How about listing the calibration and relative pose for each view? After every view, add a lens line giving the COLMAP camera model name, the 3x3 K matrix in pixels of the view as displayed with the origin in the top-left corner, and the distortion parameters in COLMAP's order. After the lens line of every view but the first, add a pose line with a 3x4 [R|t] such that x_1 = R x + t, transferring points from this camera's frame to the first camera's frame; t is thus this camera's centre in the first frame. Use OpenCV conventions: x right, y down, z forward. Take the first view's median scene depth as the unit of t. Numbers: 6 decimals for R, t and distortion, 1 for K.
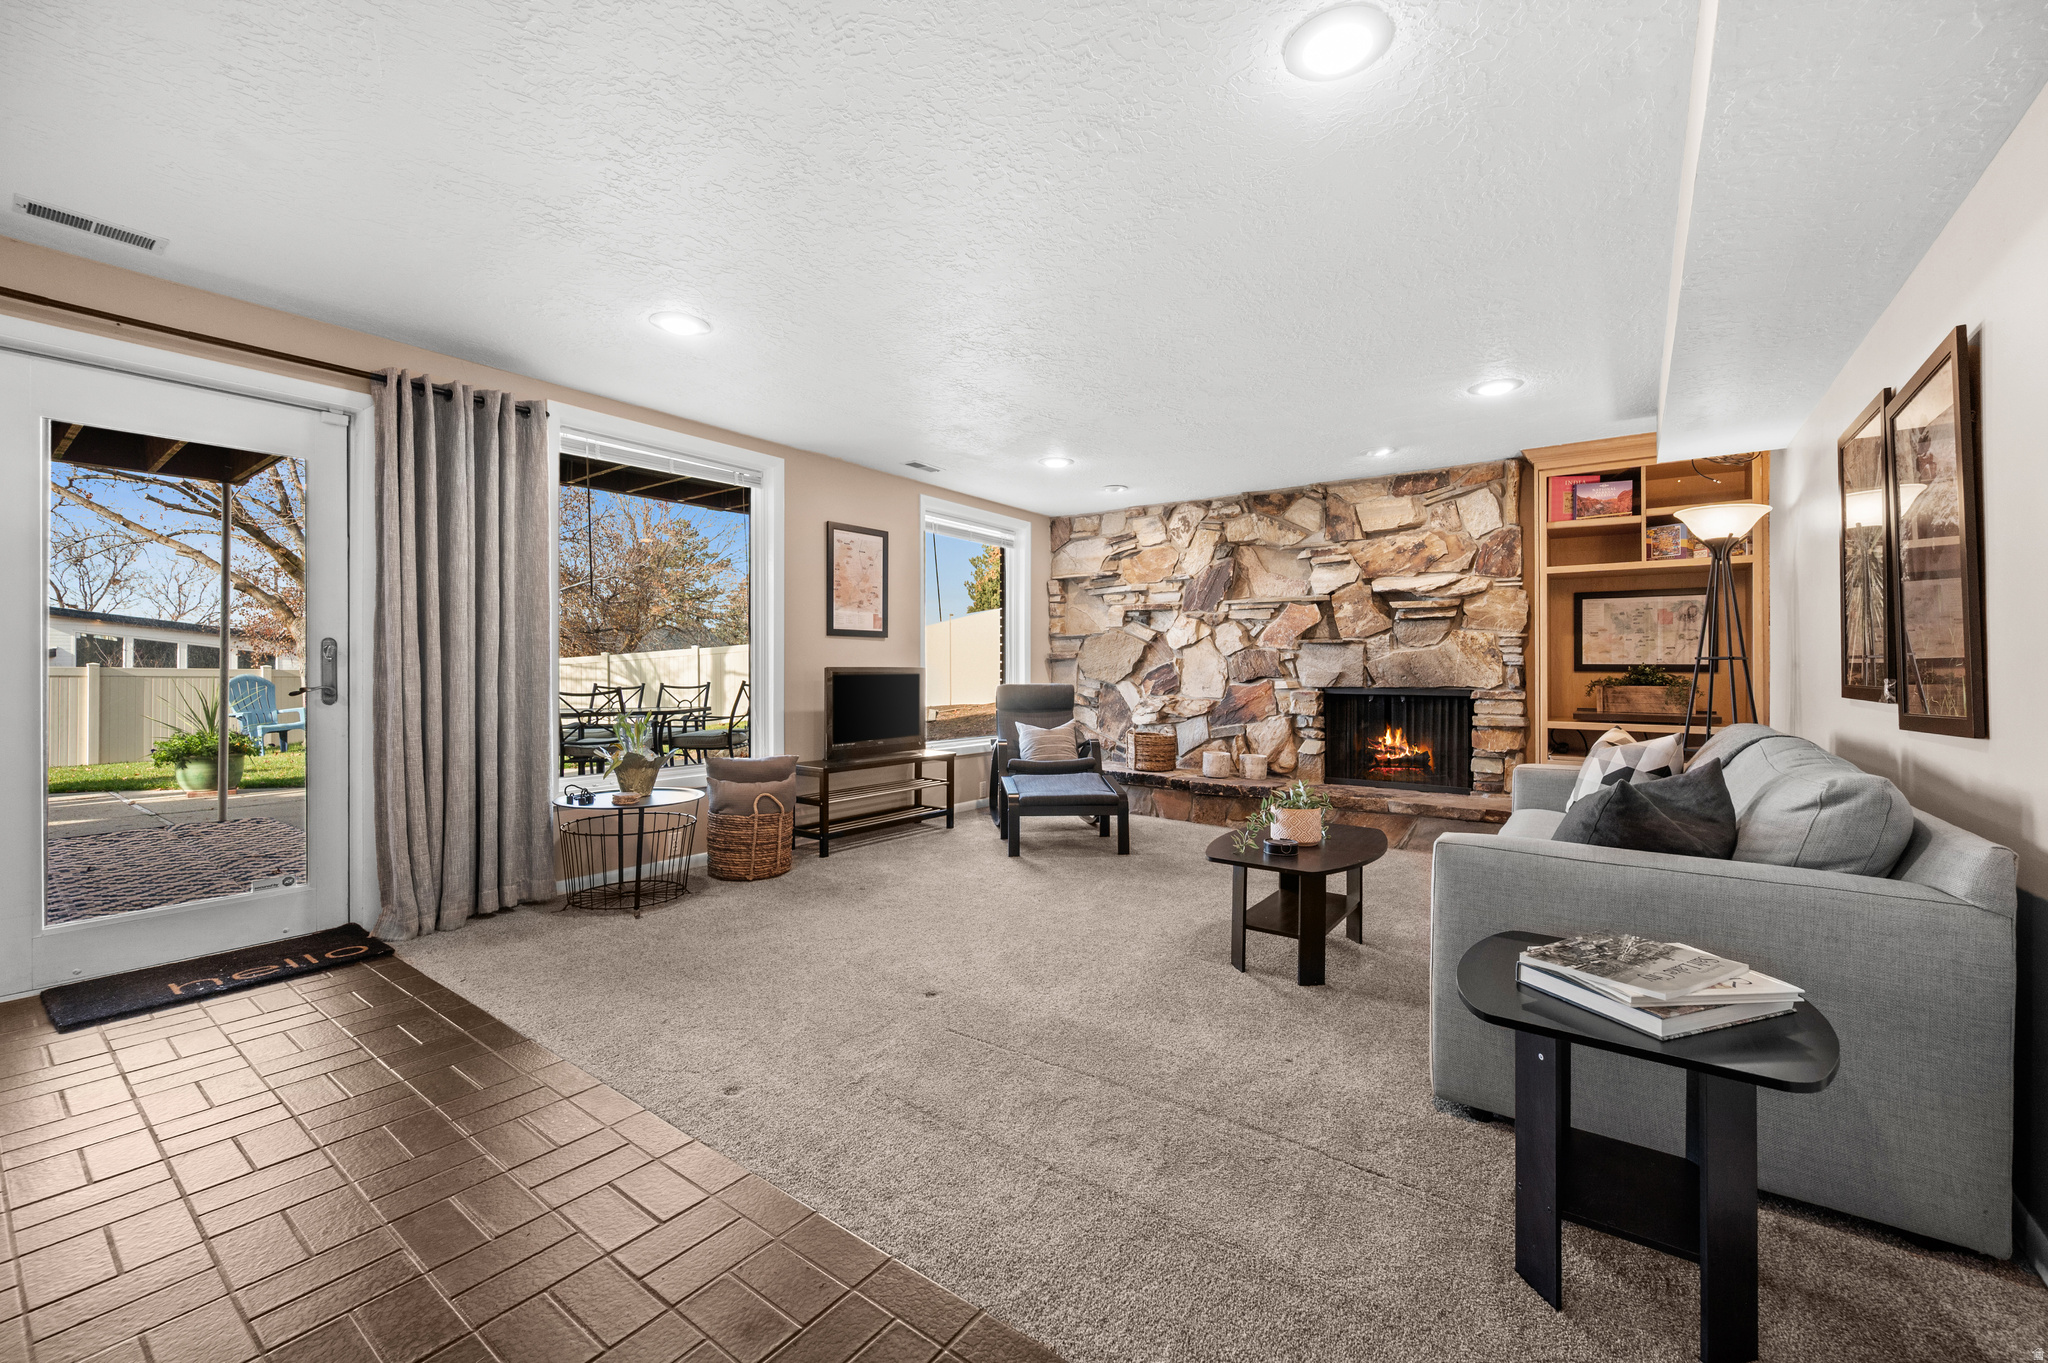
lens RADIAL K [[811.9, 0, 1025.6], [0, 811.9, 673.3], [0, 0, 1]] dist [0.000243, -0.000659]
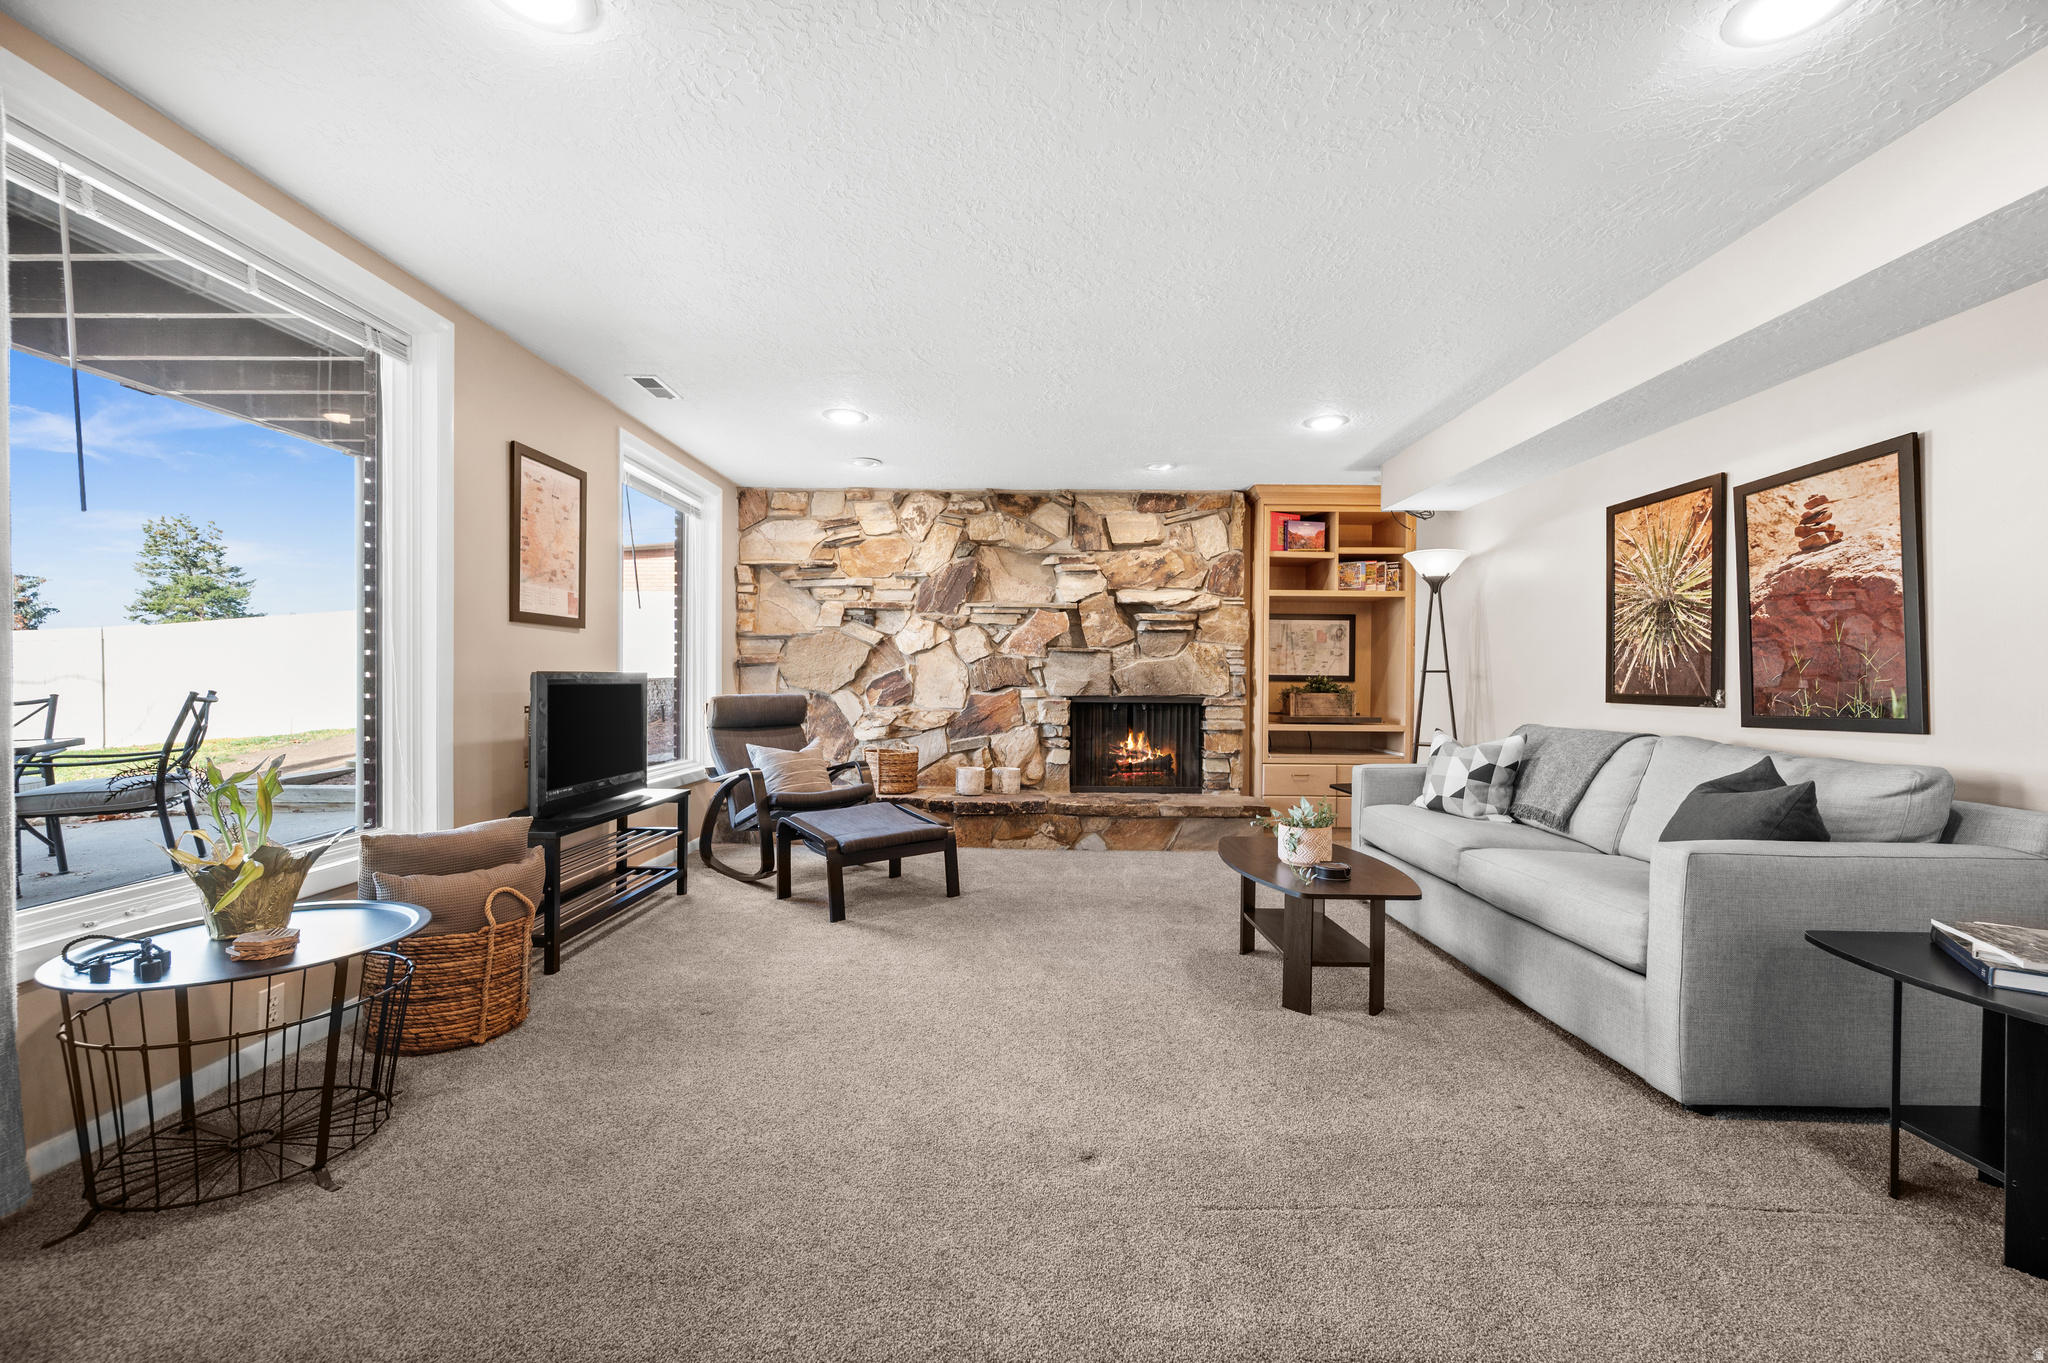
lens RADIAL K [[811.9, 0, 1022.5], [0, 811.9, 687.5], [0, 0, 1]] dist [0.000243, -0.000659]
pose [[0.814862, -0.002194, 0.579651, -0.283896], [-0.003705, 0.999953, 0.008993, -0.002018], [-0.579644, -0.009475, 0.814815, 0.247882]]
